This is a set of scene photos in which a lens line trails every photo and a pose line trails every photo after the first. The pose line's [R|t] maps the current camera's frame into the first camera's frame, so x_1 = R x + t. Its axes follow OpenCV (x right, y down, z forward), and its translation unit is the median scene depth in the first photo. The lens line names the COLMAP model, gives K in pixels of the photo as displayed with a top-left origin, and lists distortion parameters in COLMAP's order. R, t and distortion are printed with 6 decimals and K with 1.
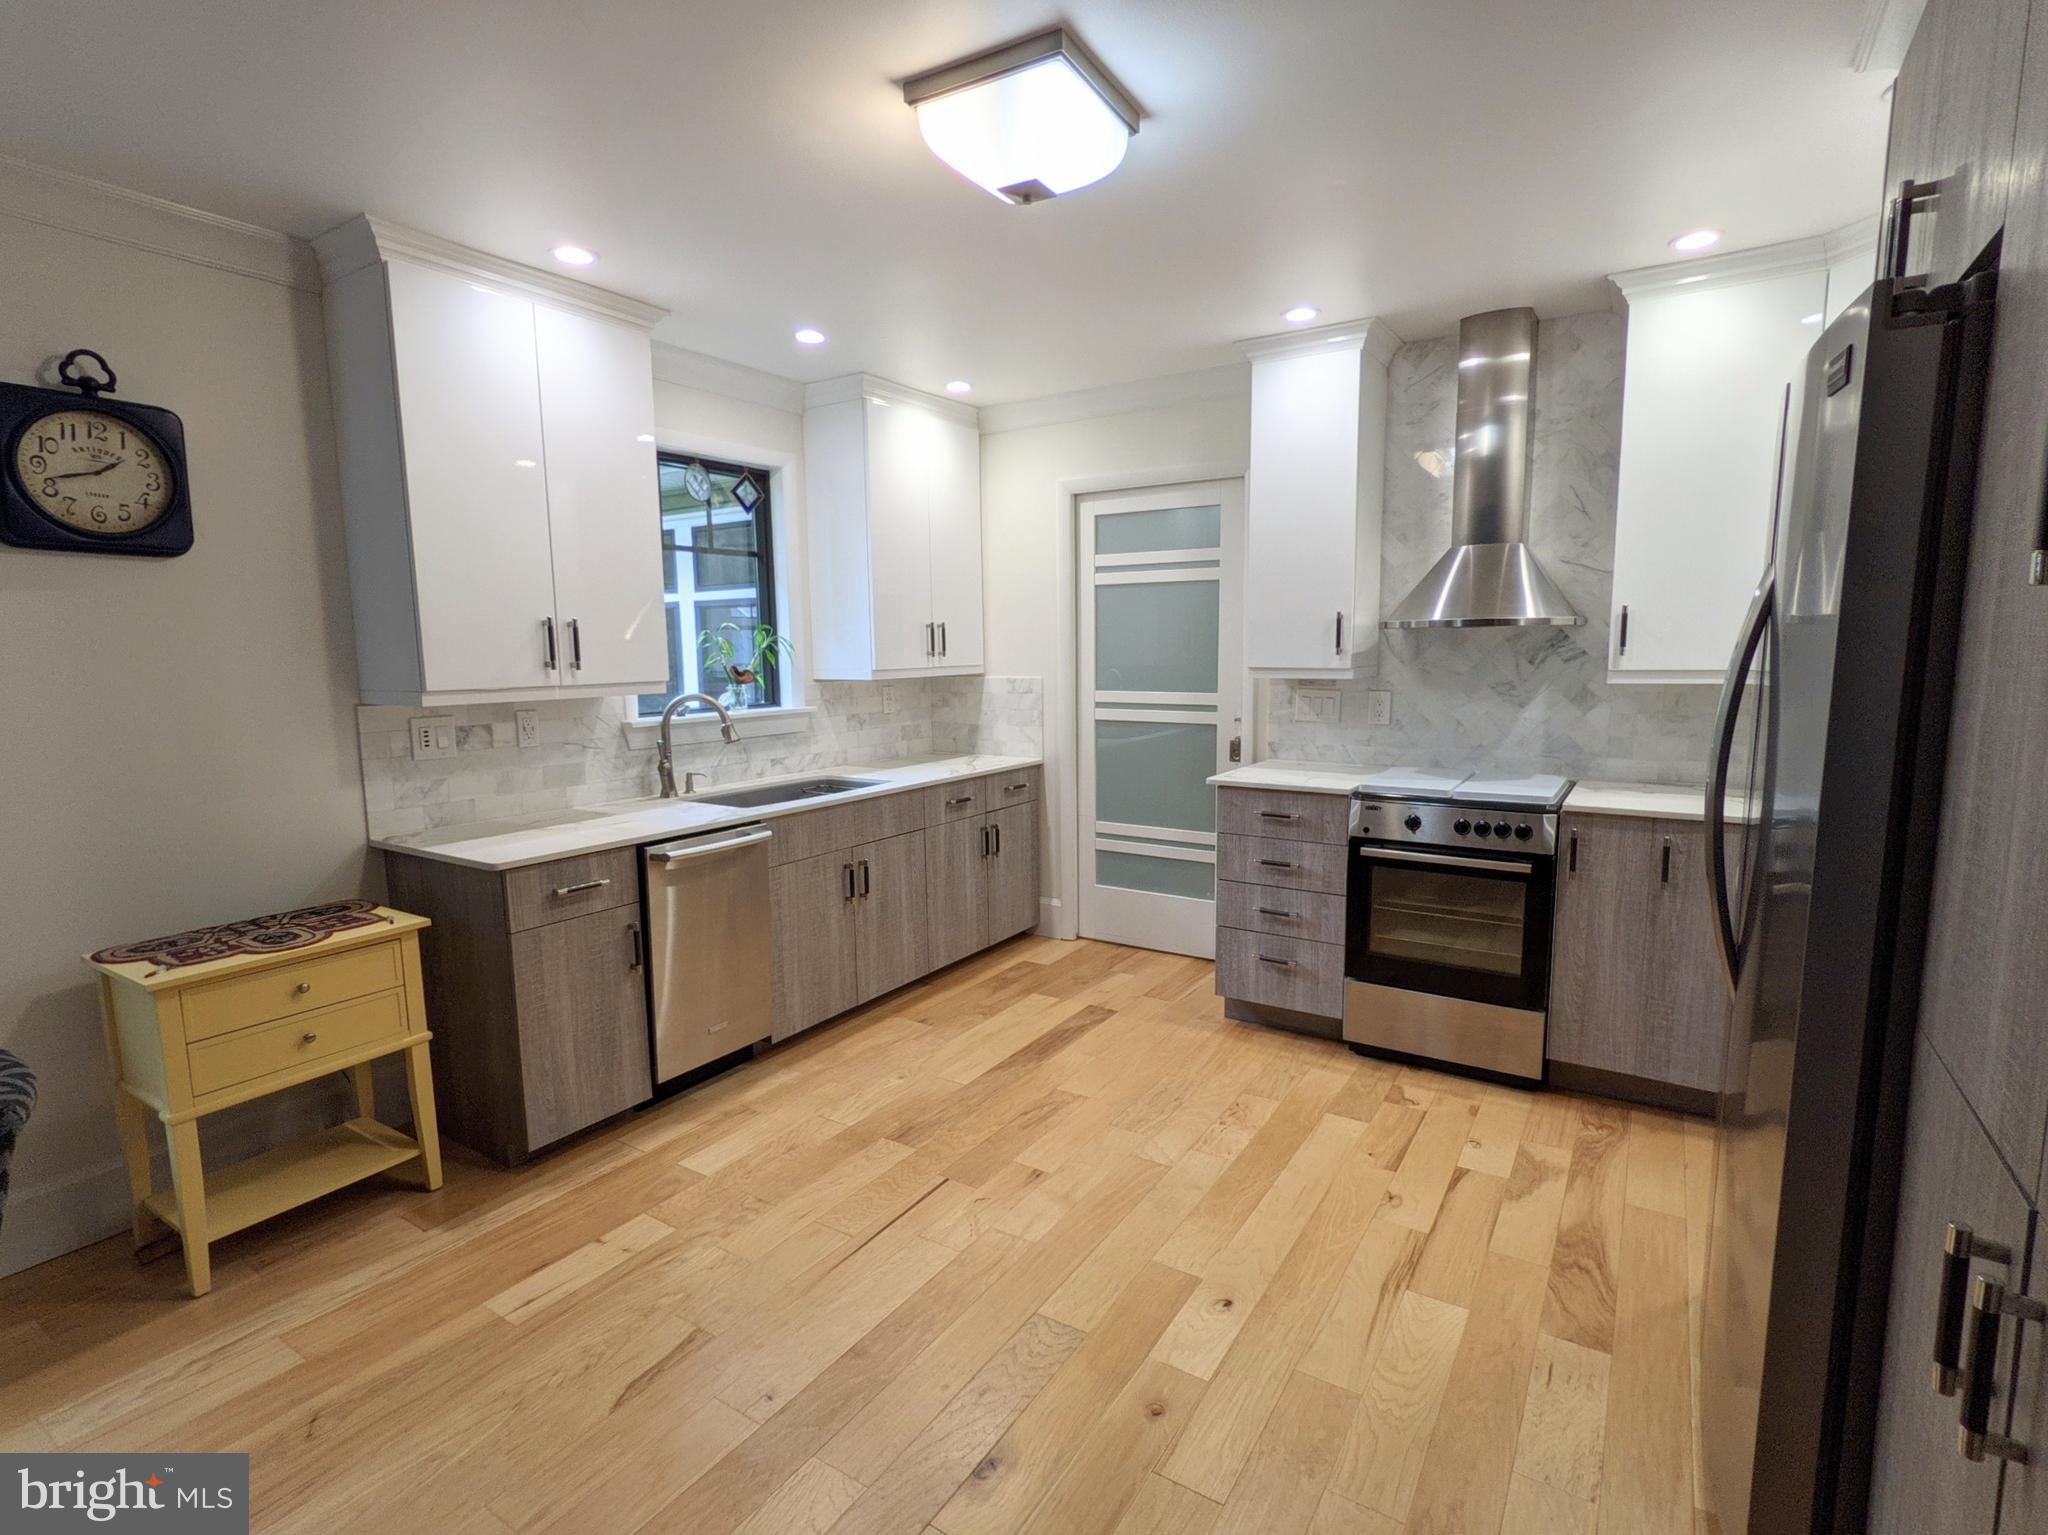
lens RADIAL K [[1000.1, 0, 1028.9], [0, 1000.1, 776.3], [0, 0, 1]] dist [0.006442, 0.000644]
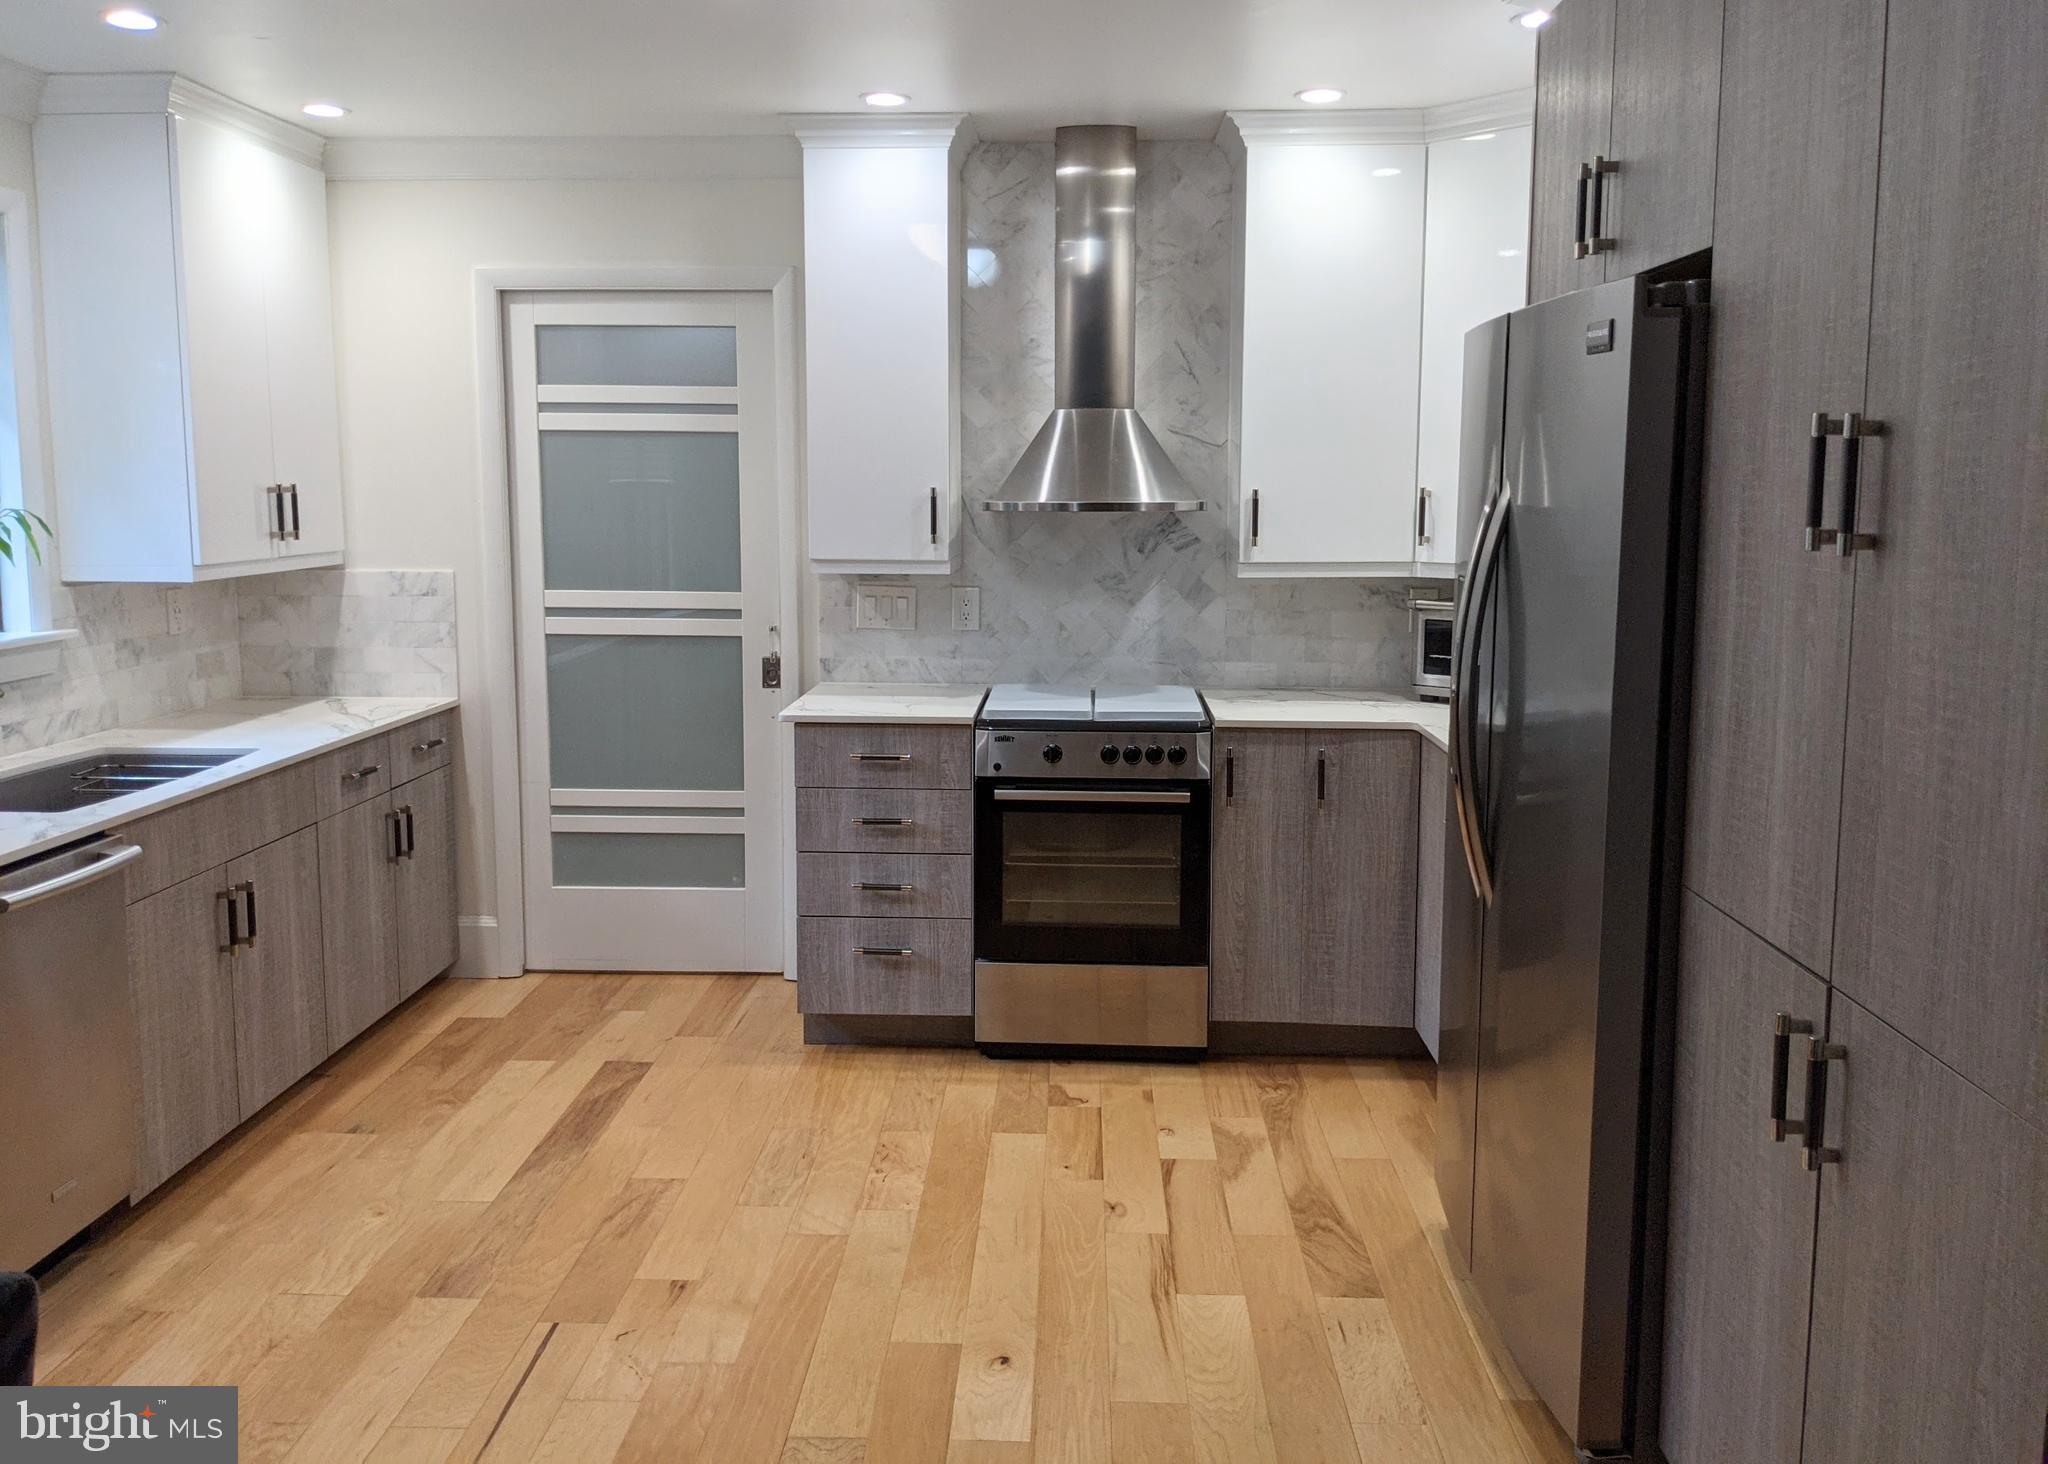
lens RADIAL K [[1622.8, 0, 1008.2], [0, 1622.8, 667.6], [0, 0, 1]] dist [0.100500, -0.144158]
pose [[0.866597, -0.044542, 0.497017, -0.278113], [0.054391, 0.998505, -0.005350, -0.016980], [-0.496036, 0.031669, 0.867724, -0.111520]]
